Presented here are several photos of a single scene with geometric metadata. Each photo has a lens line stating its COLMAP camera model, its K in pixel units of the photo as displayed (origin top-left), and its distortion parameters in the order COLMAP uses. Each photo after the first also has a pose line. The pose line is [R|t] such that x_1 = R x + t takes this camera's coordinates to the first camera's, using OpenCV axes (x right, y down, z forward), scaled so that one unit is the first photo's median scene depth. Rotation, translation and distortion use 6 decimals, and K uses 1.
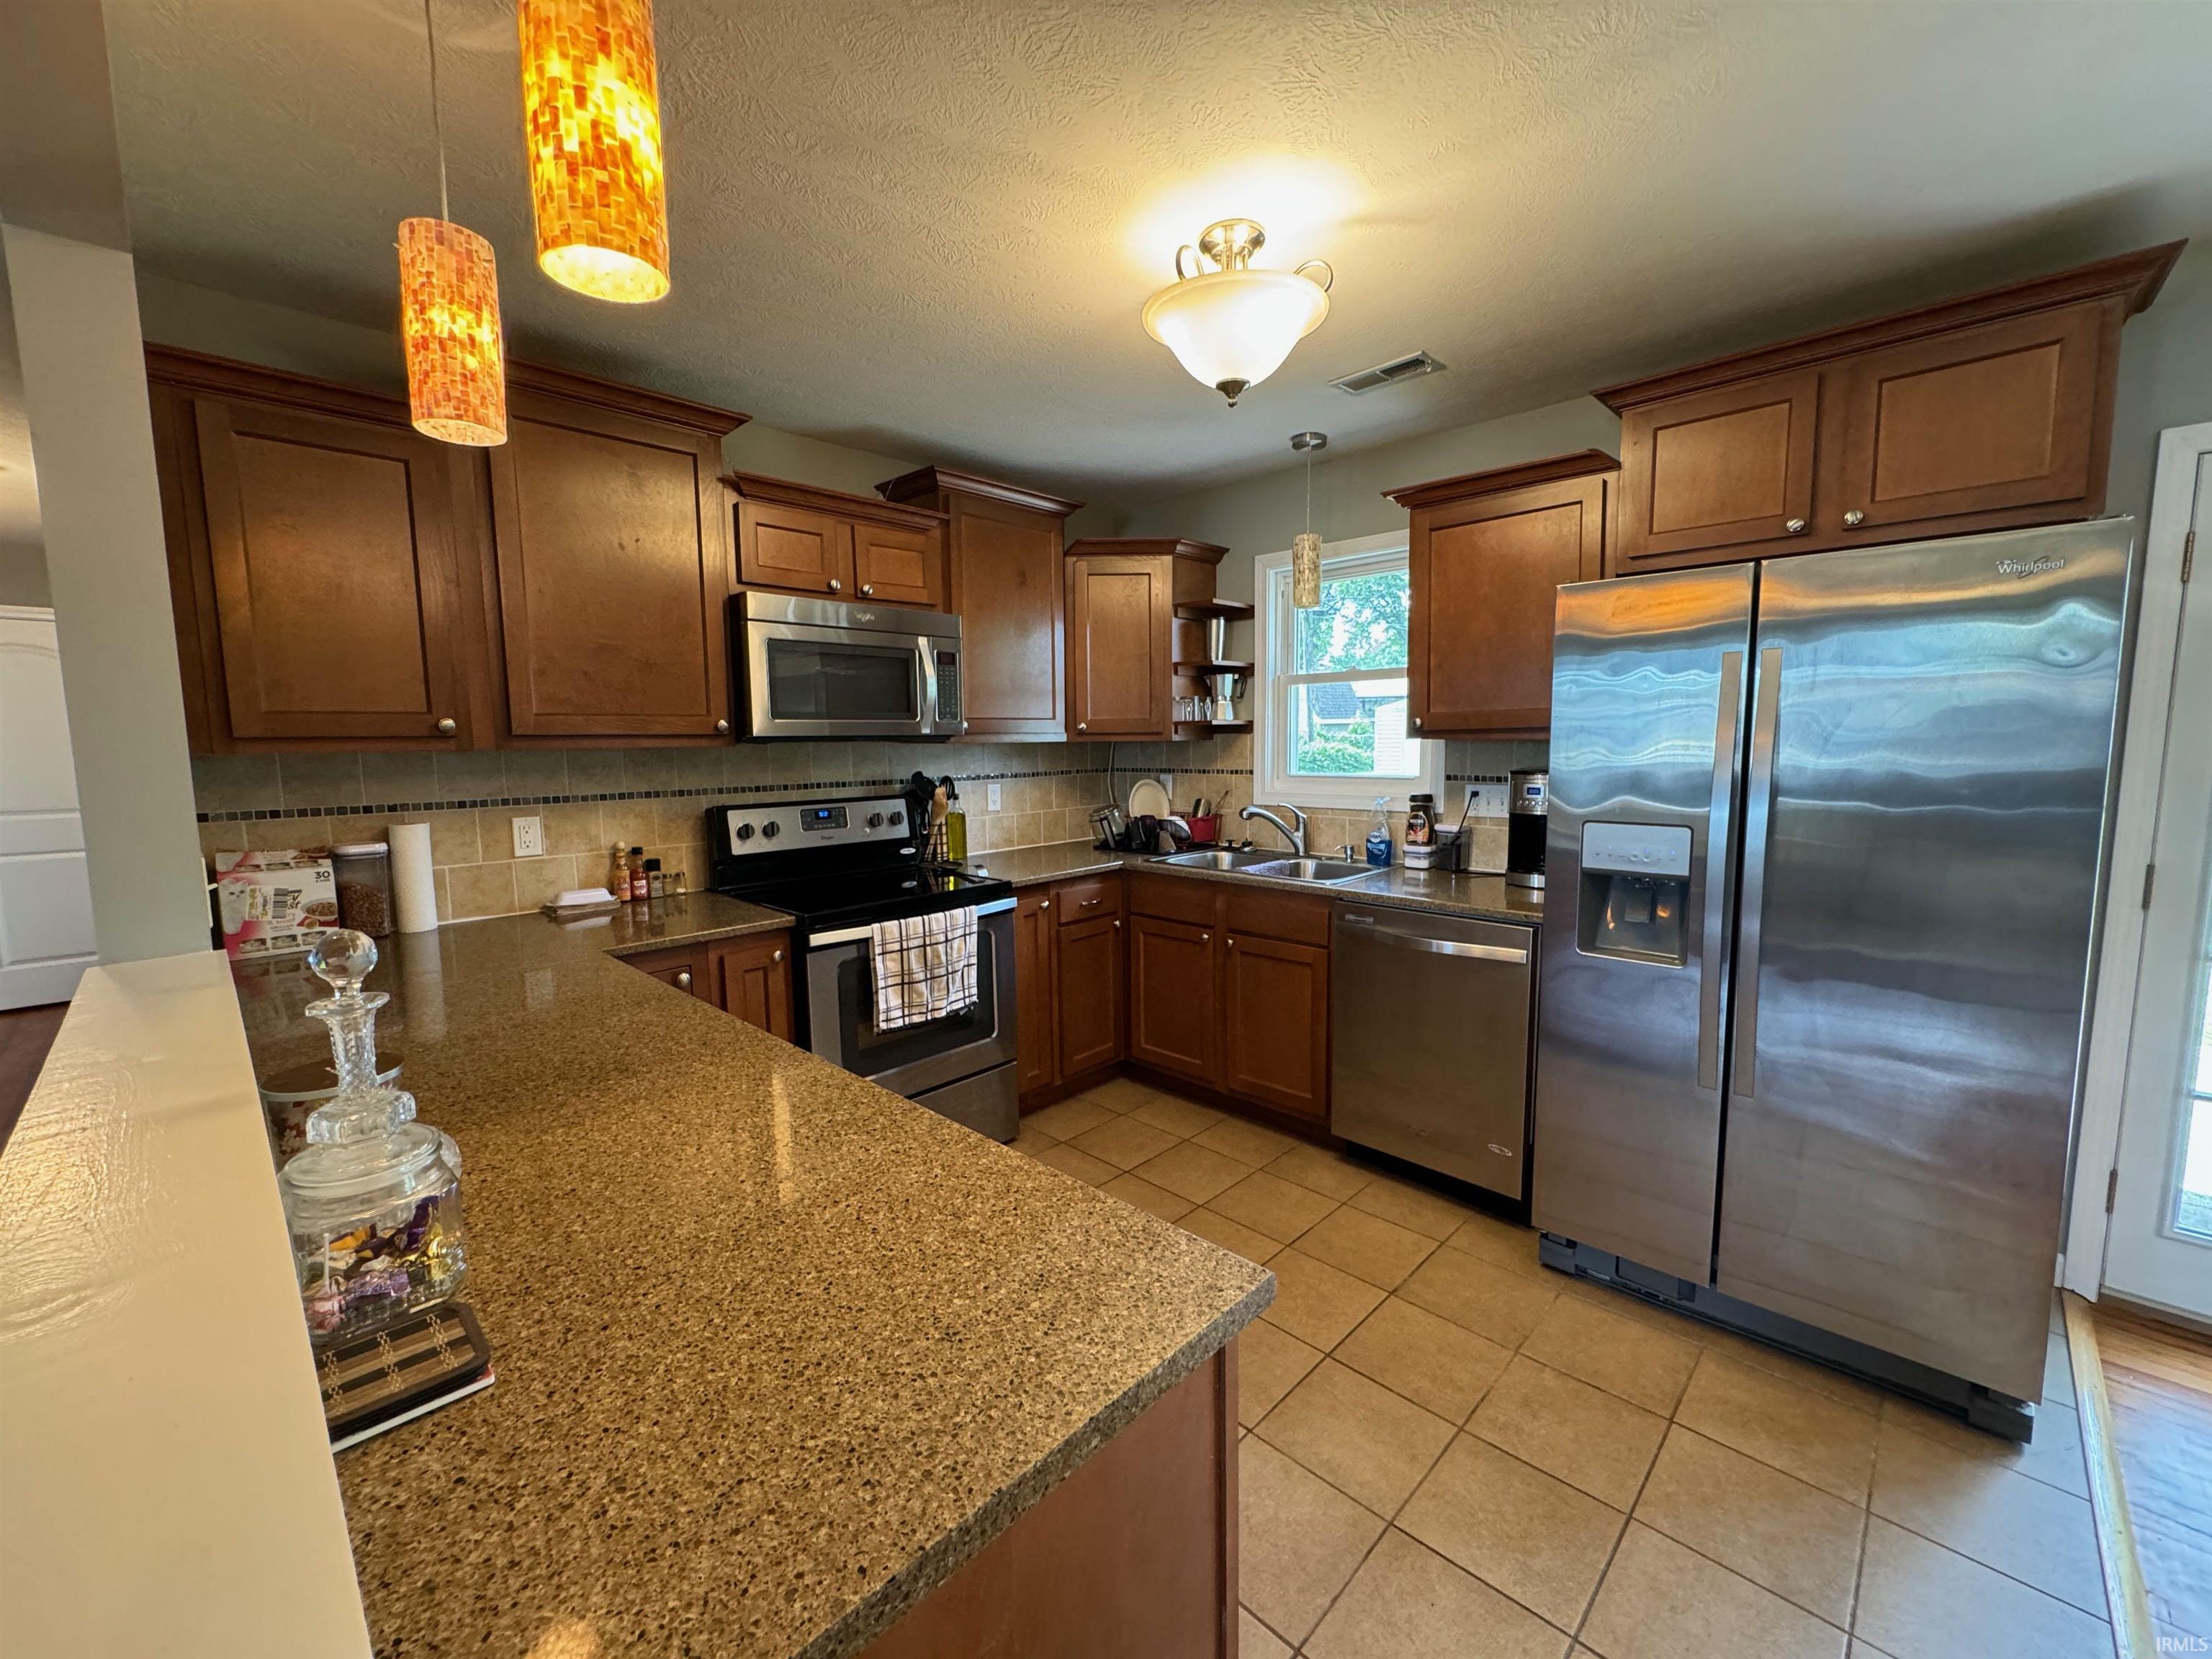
lens RADIAL K [[880.9, 0, 1104.9], [0, 880.9, 828.4], [0, 0, 1]] dist [-0.004368, 0.000854]
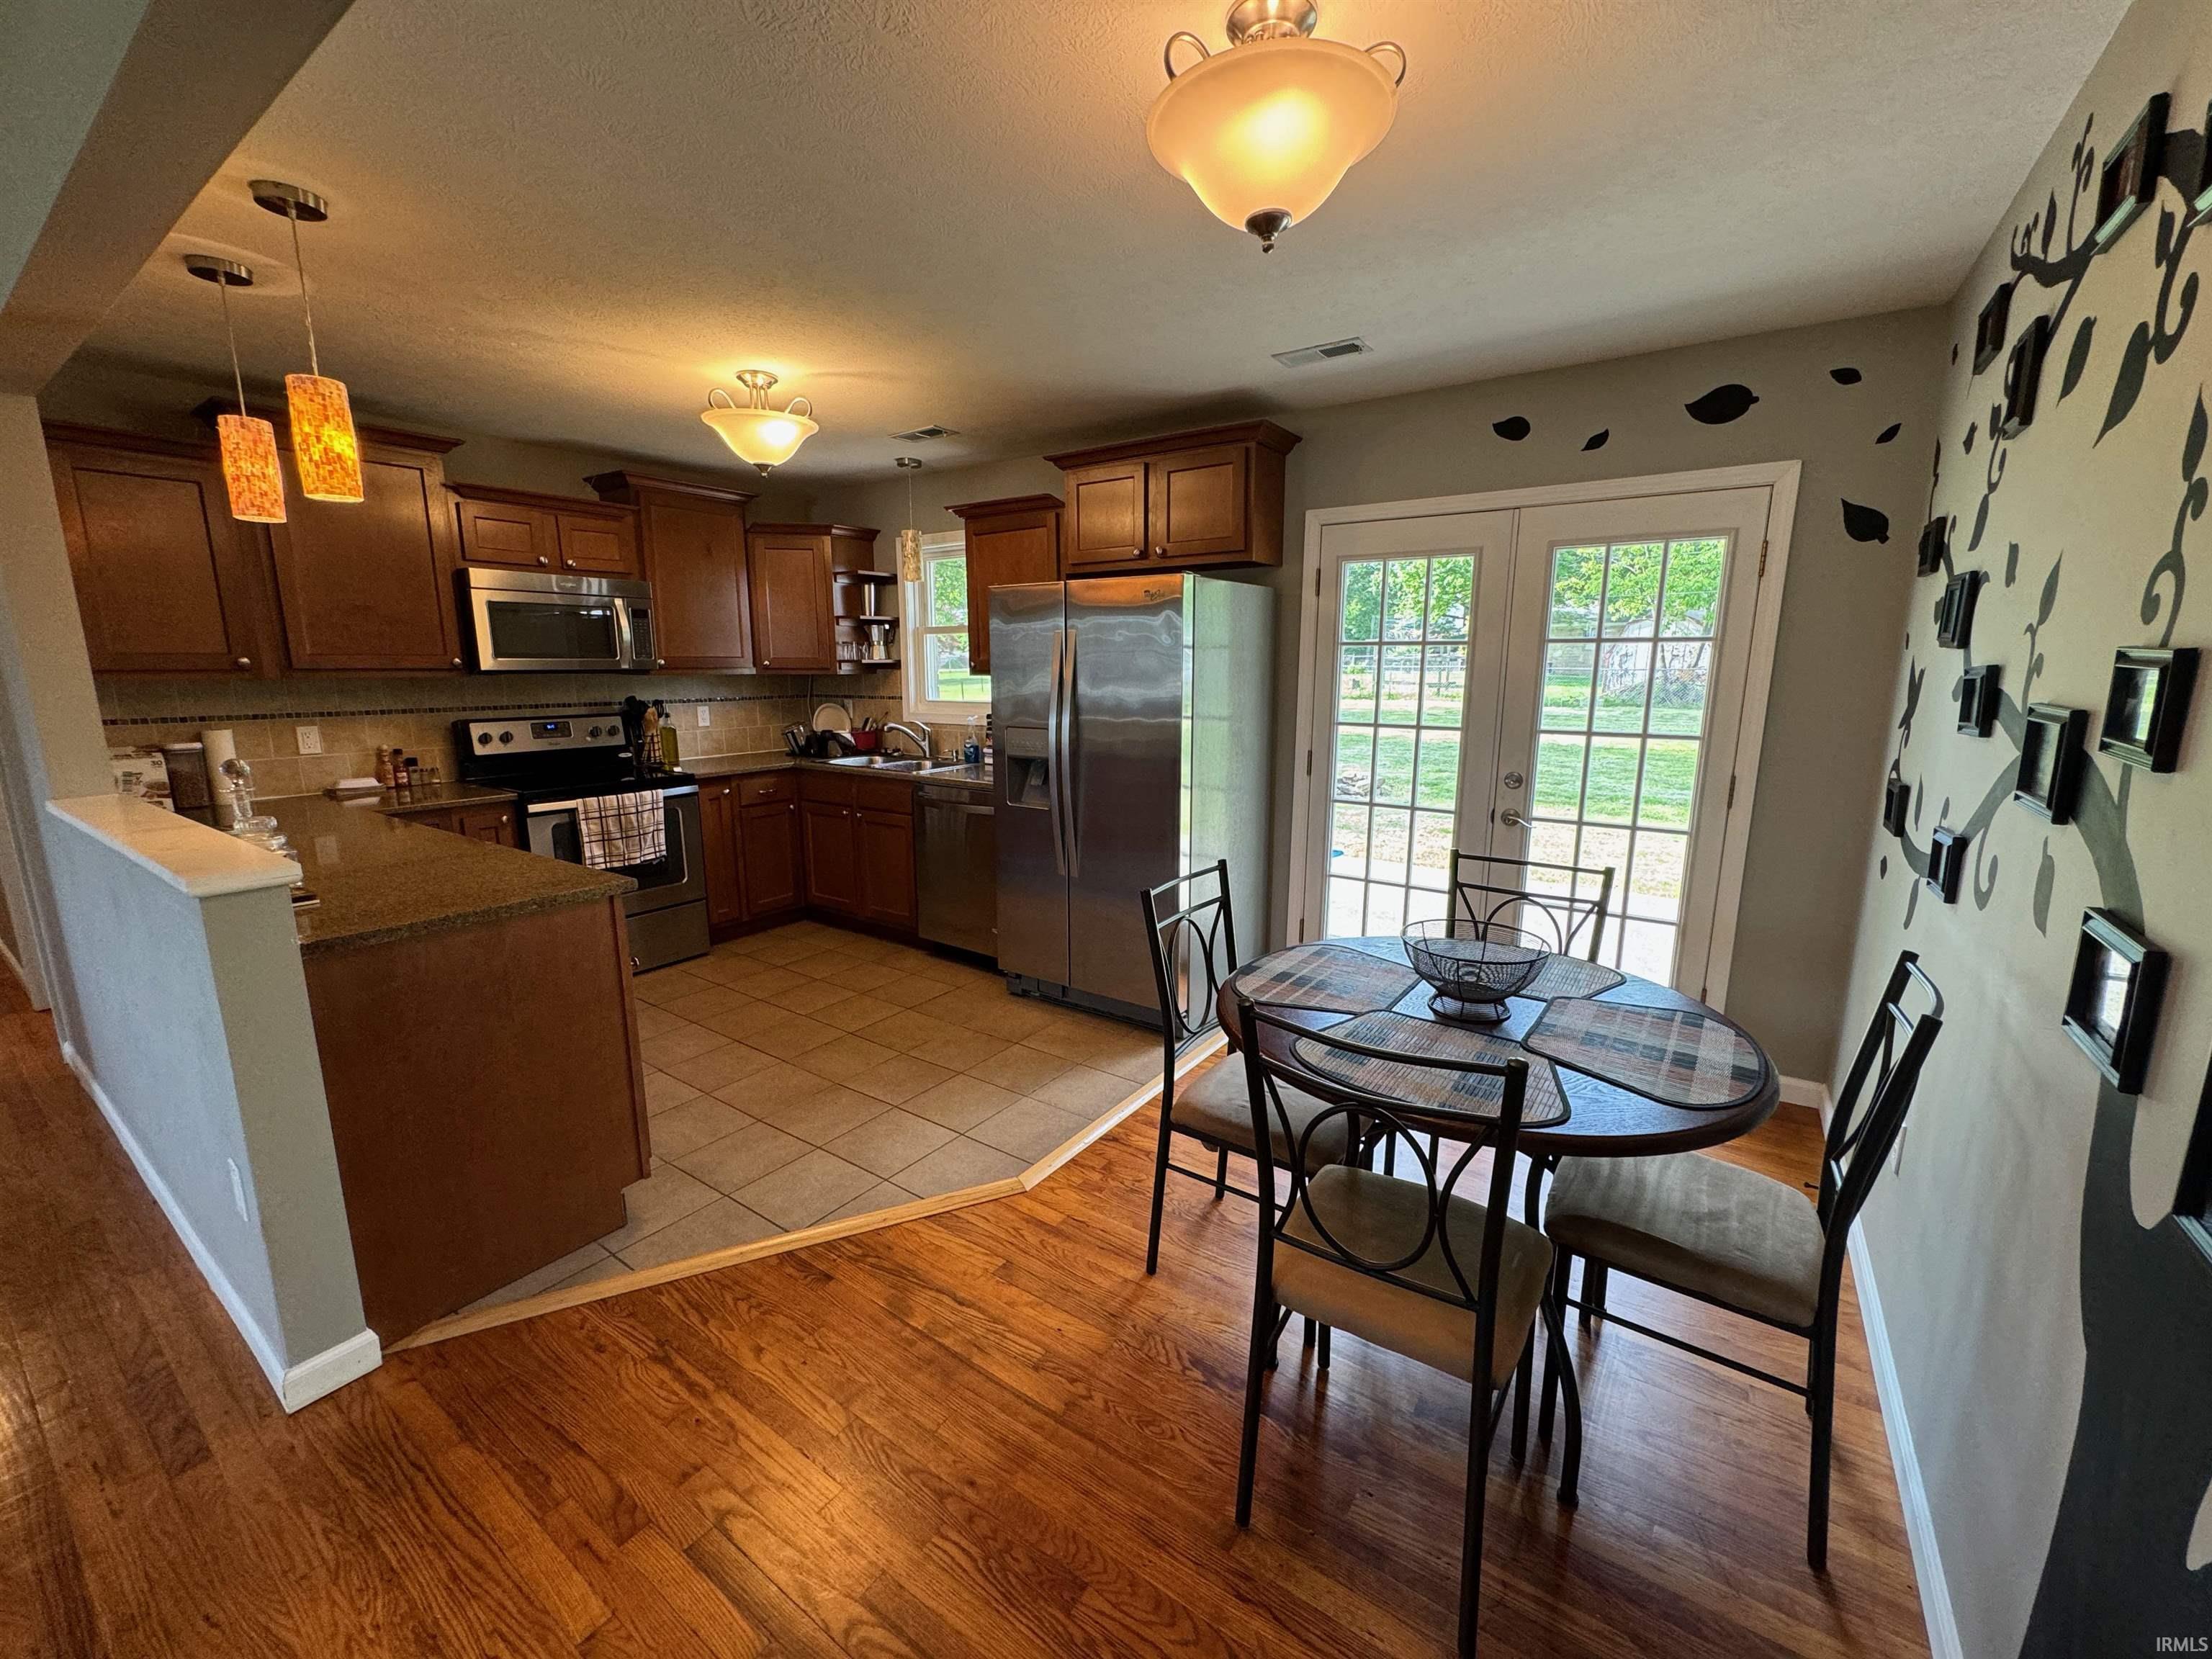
lens RADIAL K [[880.9, 0, 1109.2], [0, 880.9, 829.5], [0, 0, 1]] dist [-0.004368, 0.000854]
pose [[0.986582, -0.018289, 0.162238, 0.343437], [0.004972, 0.996611, 0.082114, 0.038339], [-0.163190, -0.080205, 0.983329, -0.549660]]
